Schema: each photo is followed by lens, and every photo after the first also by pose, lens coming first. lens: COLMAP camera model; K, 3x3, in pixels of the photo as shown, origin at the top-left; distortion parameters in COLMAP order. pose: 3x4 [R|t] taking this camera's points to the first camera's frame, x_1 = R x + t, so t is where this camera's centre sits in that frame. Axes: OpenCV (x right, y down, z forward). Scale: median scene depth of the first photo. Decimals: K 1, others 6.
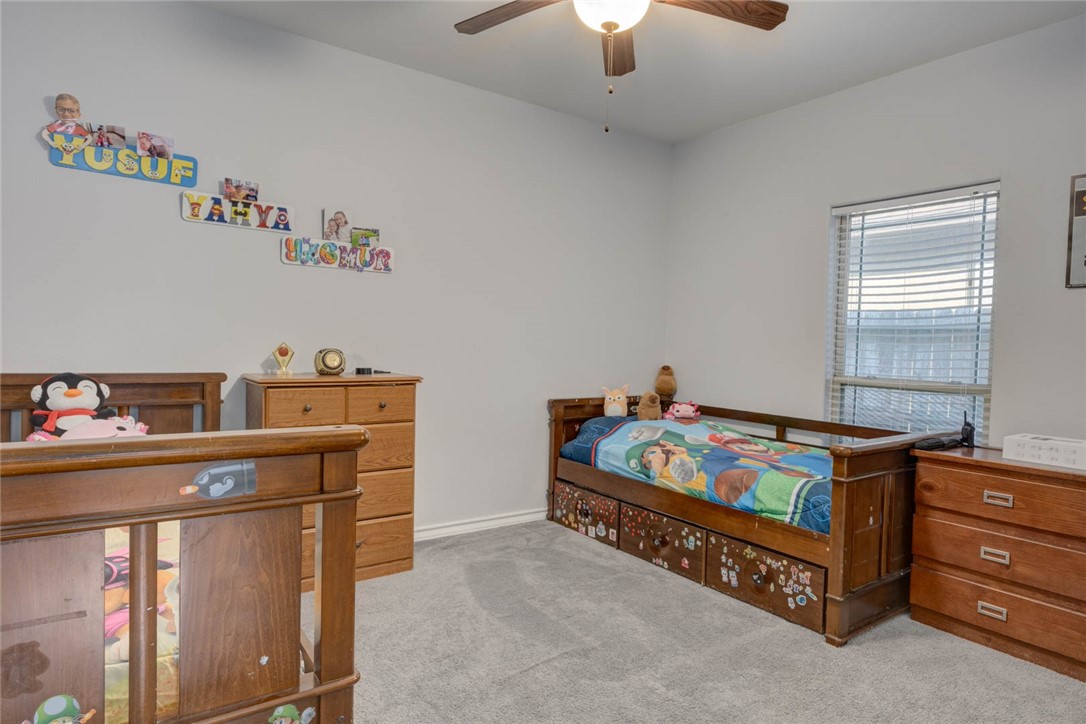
lens RADIAL K [[637.2, 0, 545.3], [0, 637.2, 364.1], [0, 0, 1]] dist [-0.003016, -0.001305]
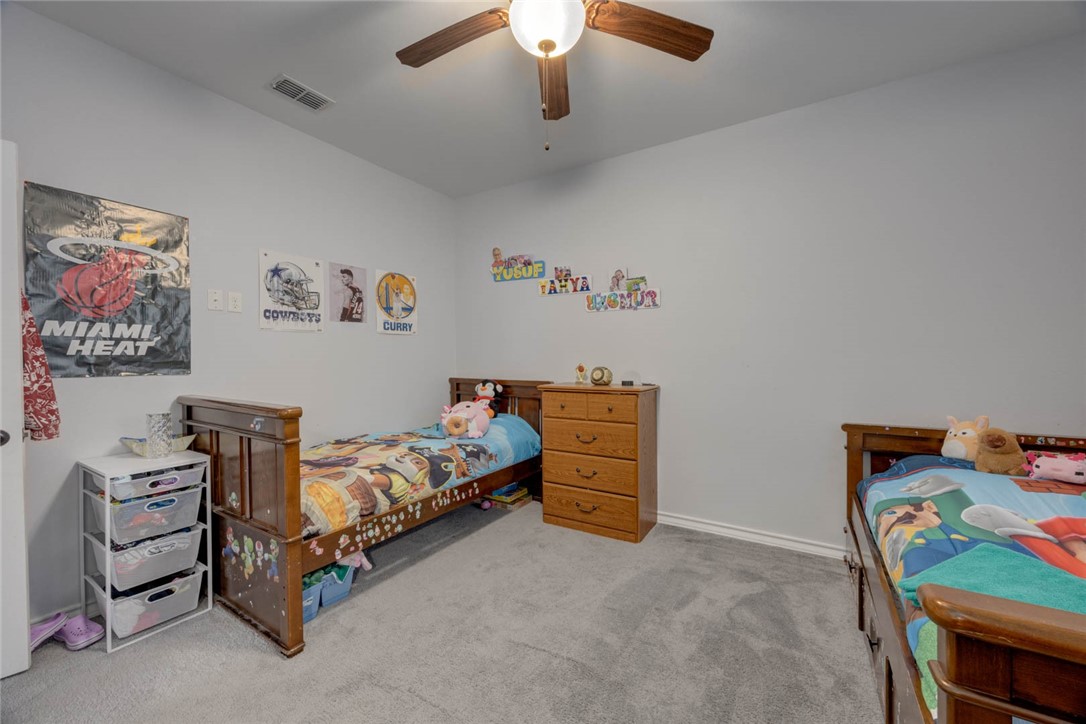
lens RADIAL K [[425.5, 0, 548.8], [0, 425.5, 359.3], [0, 0, 1]] dist [0.000407, -0.000135]
pose [[0.378674, -0.019891, -0.925316, 0.522883], [-0.014578, 0.999517, -0.027452, -0.013211], [0.925415, 0.023885, 0.378201, 0.534295]]
